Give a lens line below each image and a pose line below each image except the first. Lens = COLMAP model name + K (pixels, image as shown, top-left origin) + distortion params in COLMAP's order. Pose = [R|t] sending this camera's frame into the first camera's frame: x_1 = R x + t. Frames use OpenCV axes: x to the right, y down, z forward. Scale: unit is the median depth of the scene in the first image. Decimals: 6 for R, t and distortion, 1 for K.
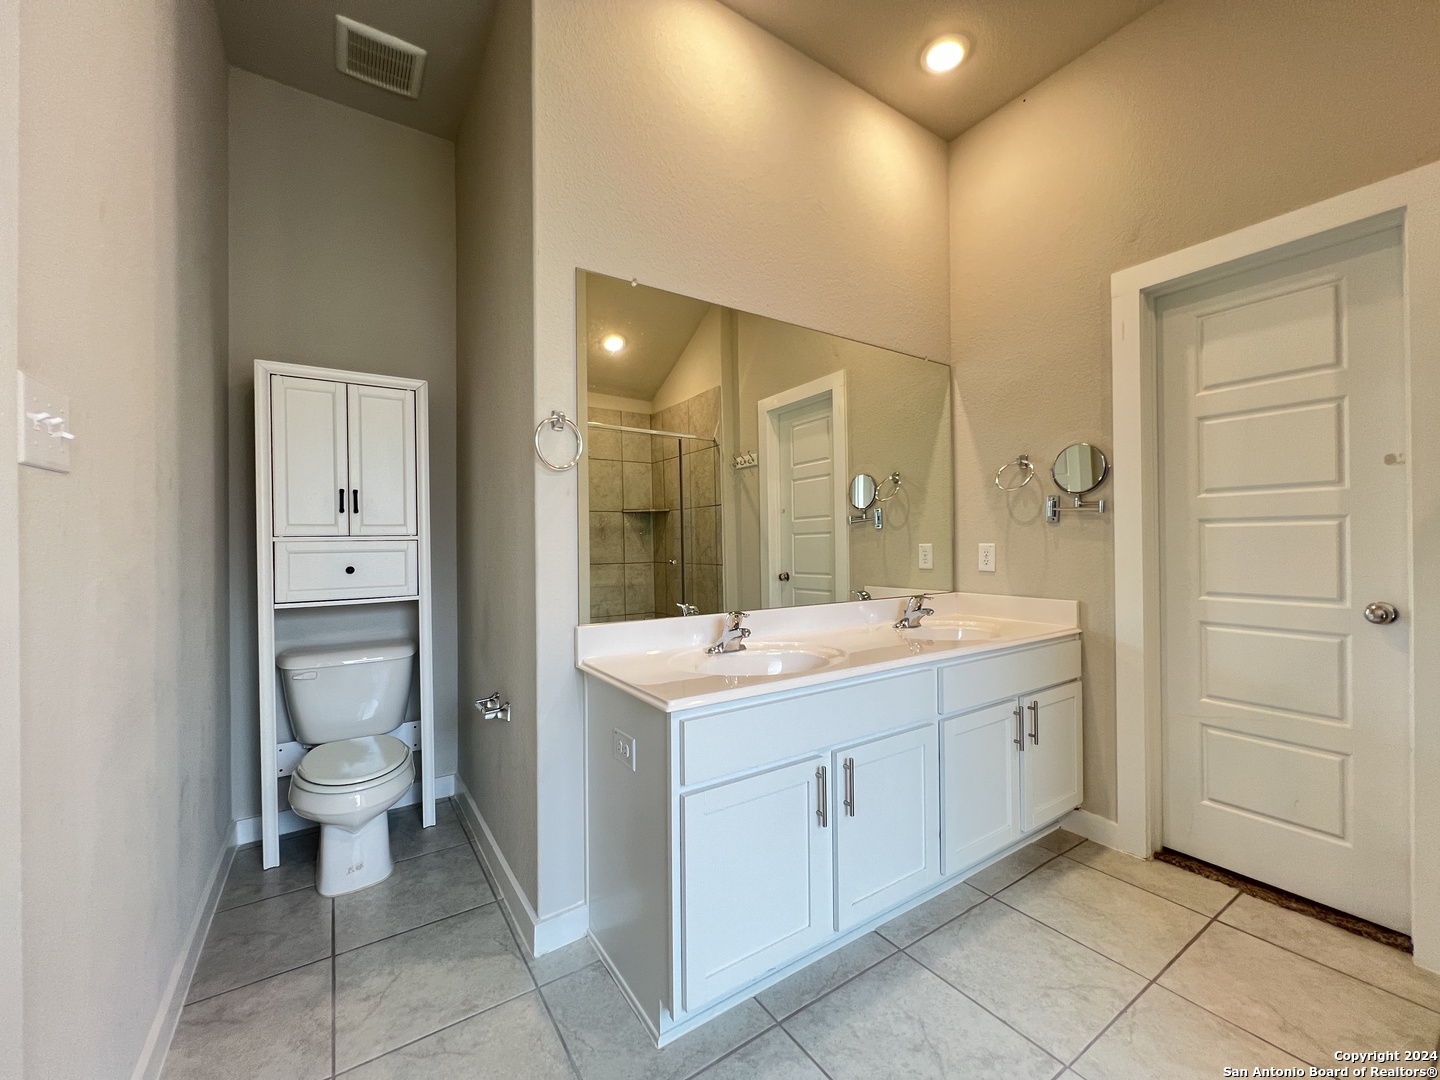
lens RADIAL K [[577.0, 0, 717.9], [0, 577.0, 538.7], [0, 0, 1]] dist [-0.003398, 0.000710]
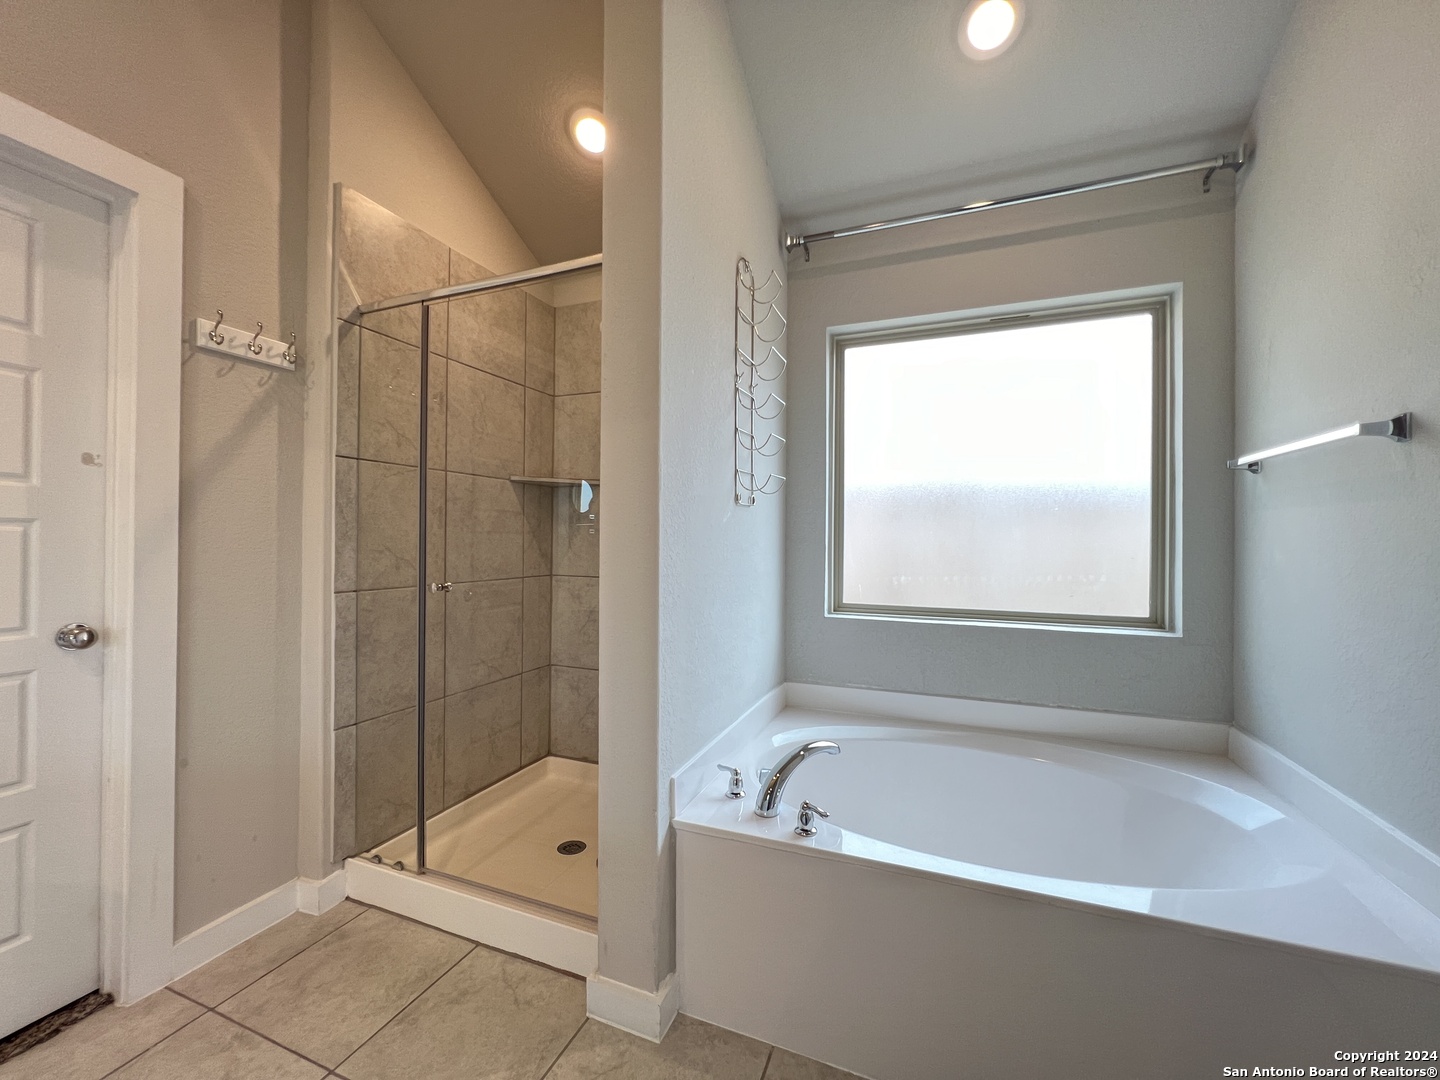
lens RADIAL K [[577.0, 0, 717.9], [0, 577.0, 538.7], [0, 0, 1]] dist [-0.003398, 0.000710]
pose [[-0.566589, 0.007047, 0.823970, -0.085585], [-0.007088, 0.999885, -0.013426, -0.010256], [-0.823970, -0.013447, -0.566474, 0.617843]]
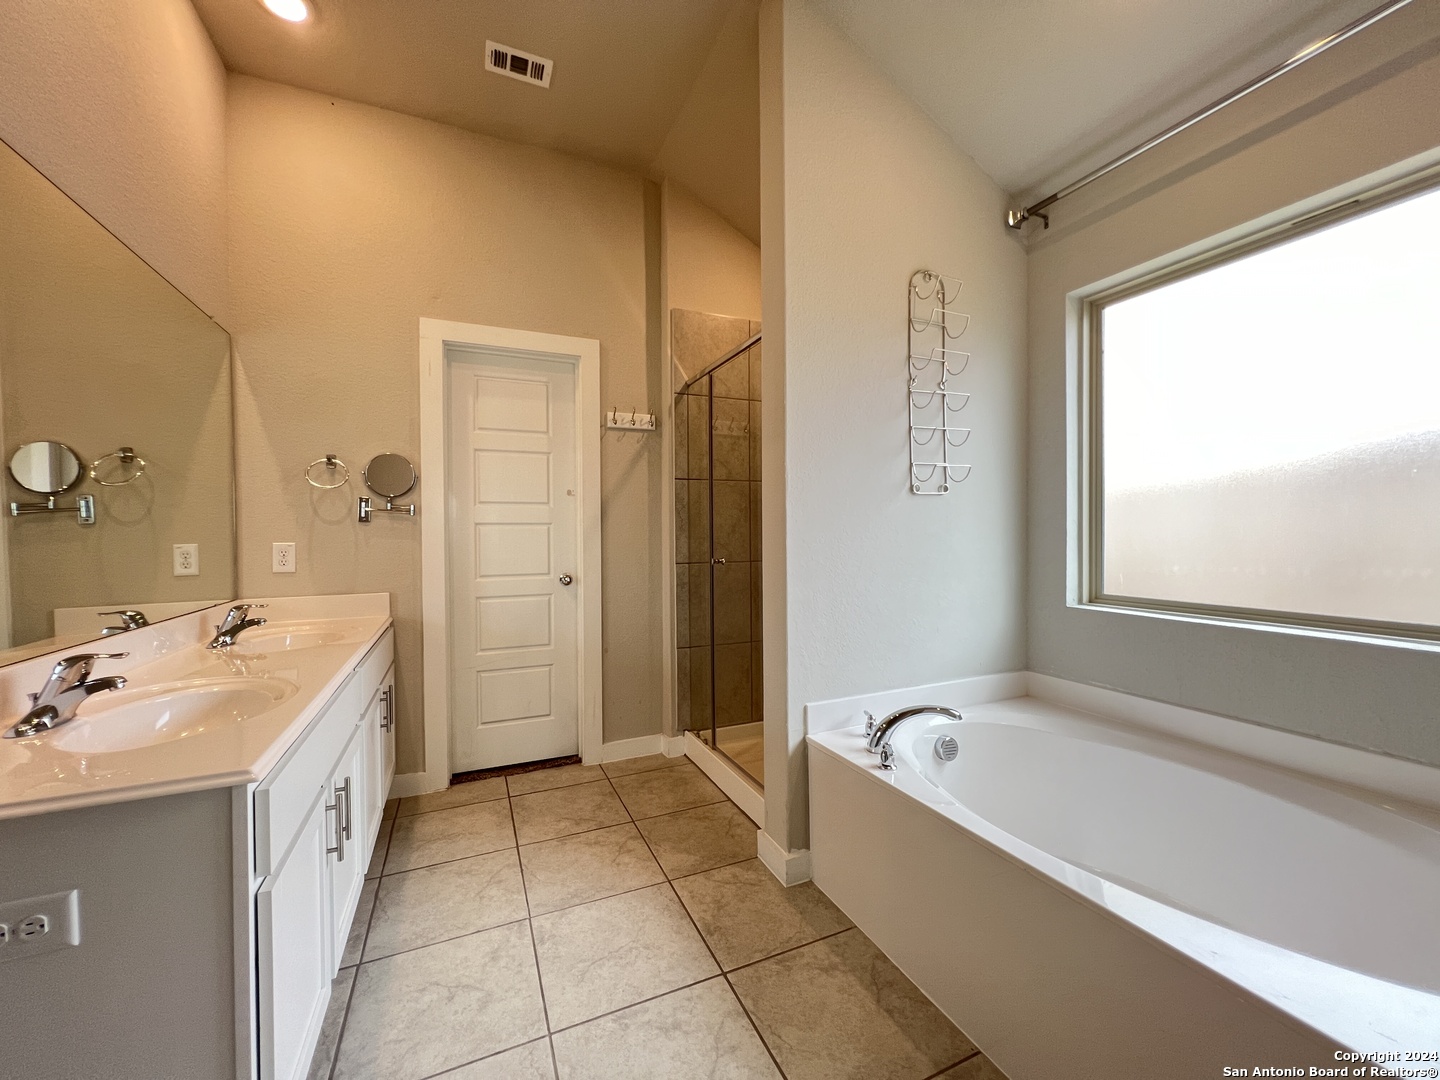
lens RADIAL K [[577.0, 0, 717.9], [0, 577.0, 538.7], [0, 0, 1]] dist [-0.003398, 0.000710]
pose [[0.171708, -0.003858, 0.985140, -0.452620], [0.001164, 0.999992, 0.003713, -0.001132], [-0.985147, 0.000509, 0.171711, 0.208905]]
